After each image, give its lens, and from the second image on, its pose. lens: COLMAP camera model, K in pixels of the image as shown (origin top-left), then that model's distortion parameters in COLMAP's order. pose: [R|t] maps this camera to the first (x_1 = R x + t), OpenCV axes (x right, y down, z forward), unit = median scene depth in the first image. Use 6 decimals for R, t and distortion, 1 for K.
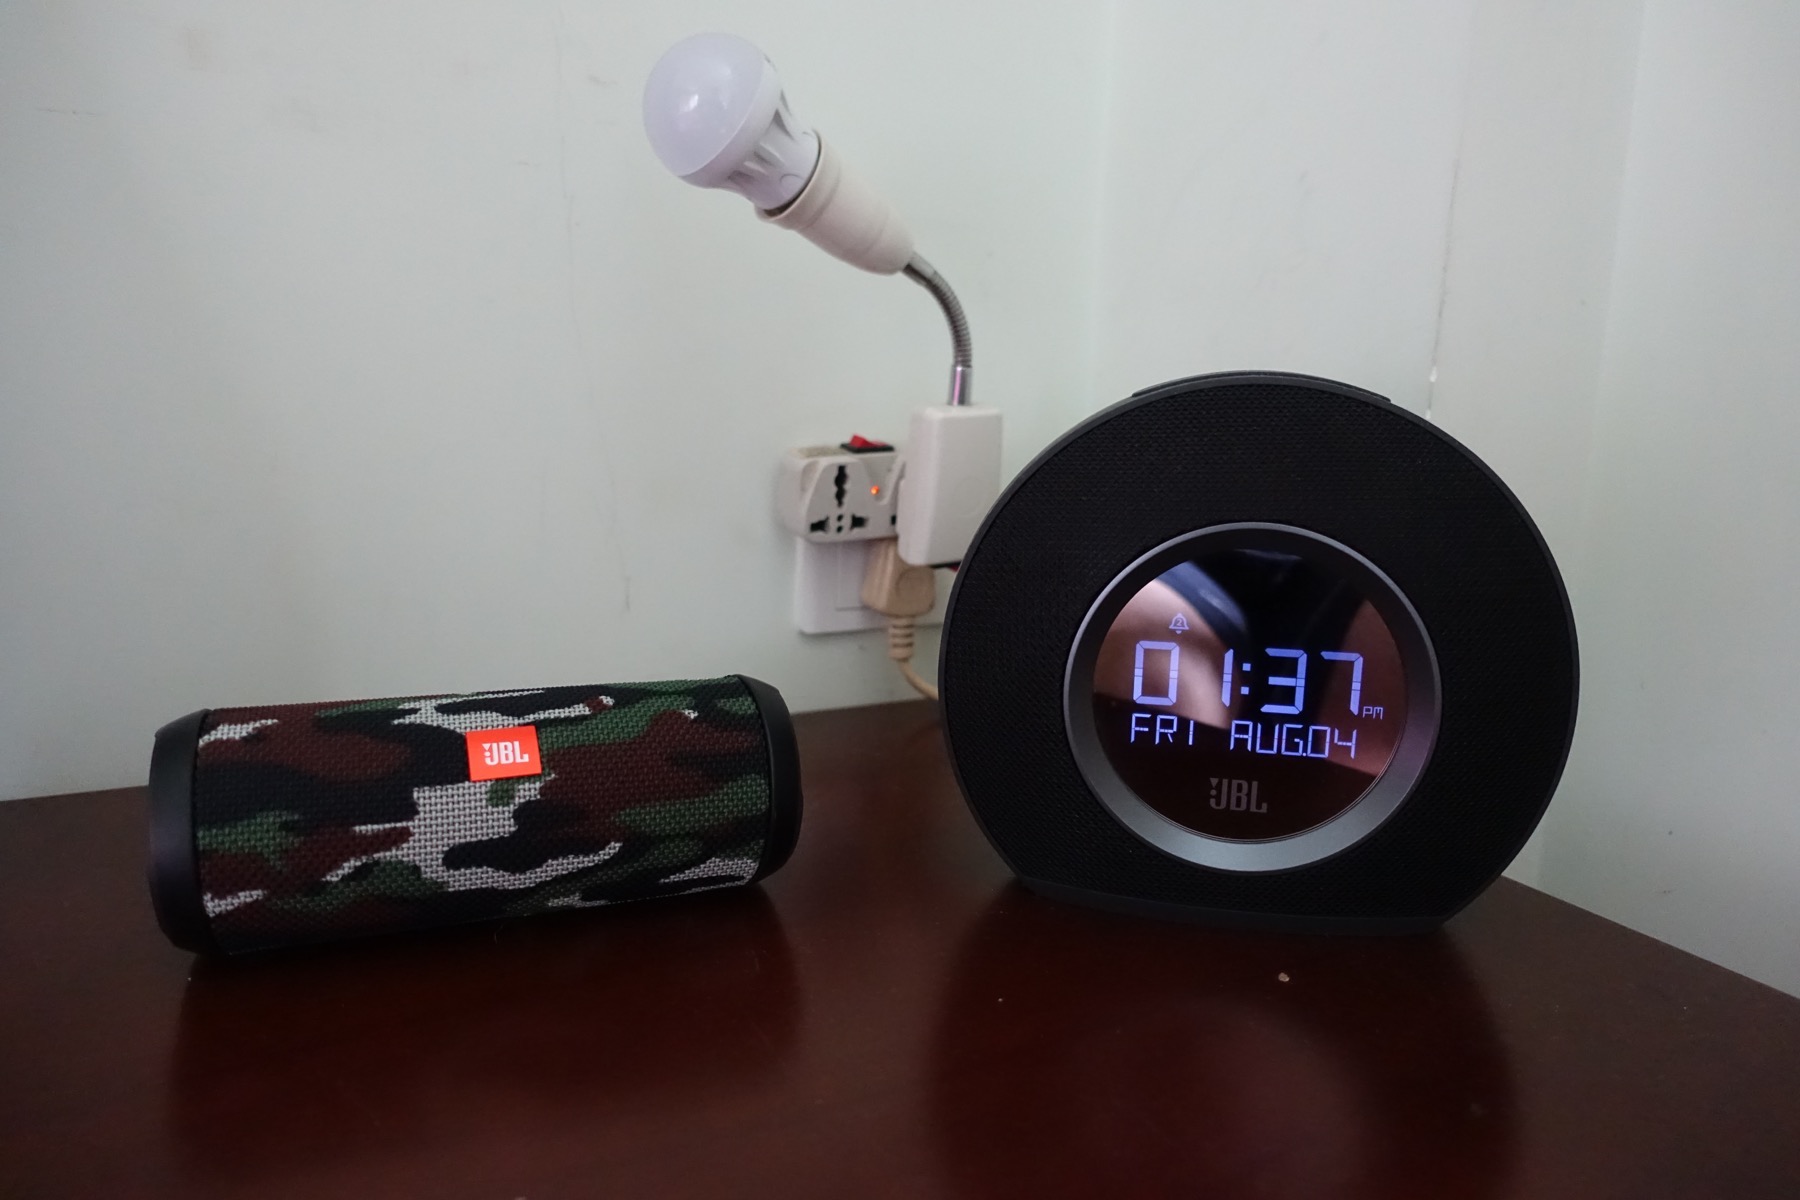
lens RADIAL K [[1224.6, 0, 903.9], [0, 1224.6, 597.3], [0, 0, 1]] dist [-0.002857, -0.008602]
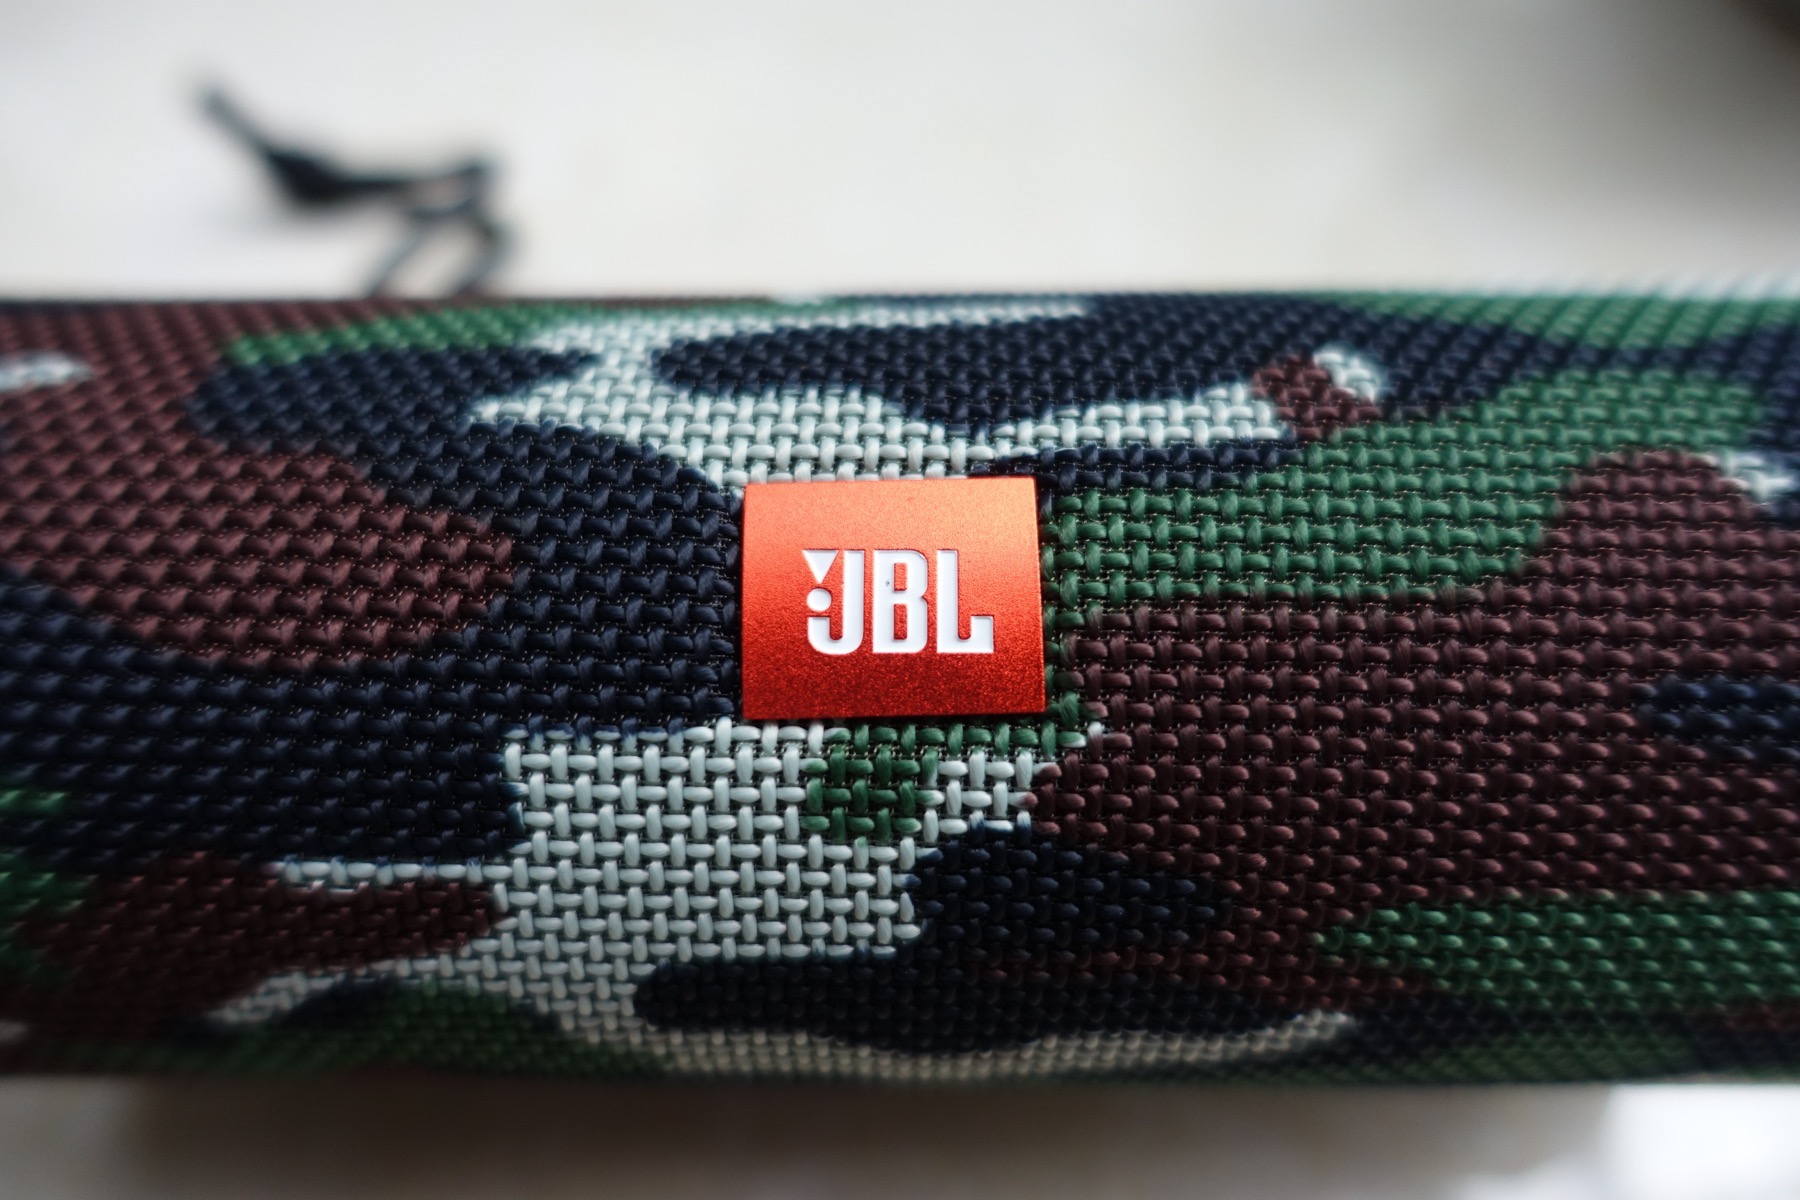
lens RADIAL K [[1224.6, 0, 904.9], [0, 1224.6, 602.8], [0, 0, 1]] dist [-0.002857, -0.008602]
pose [[0.908726, 0.173198, -0.379762, -0.240145], [-0.026346, 0.931830, 0.361937, 0.047001], [0.416561, -0.318896, 0.851342, 0.811980]]
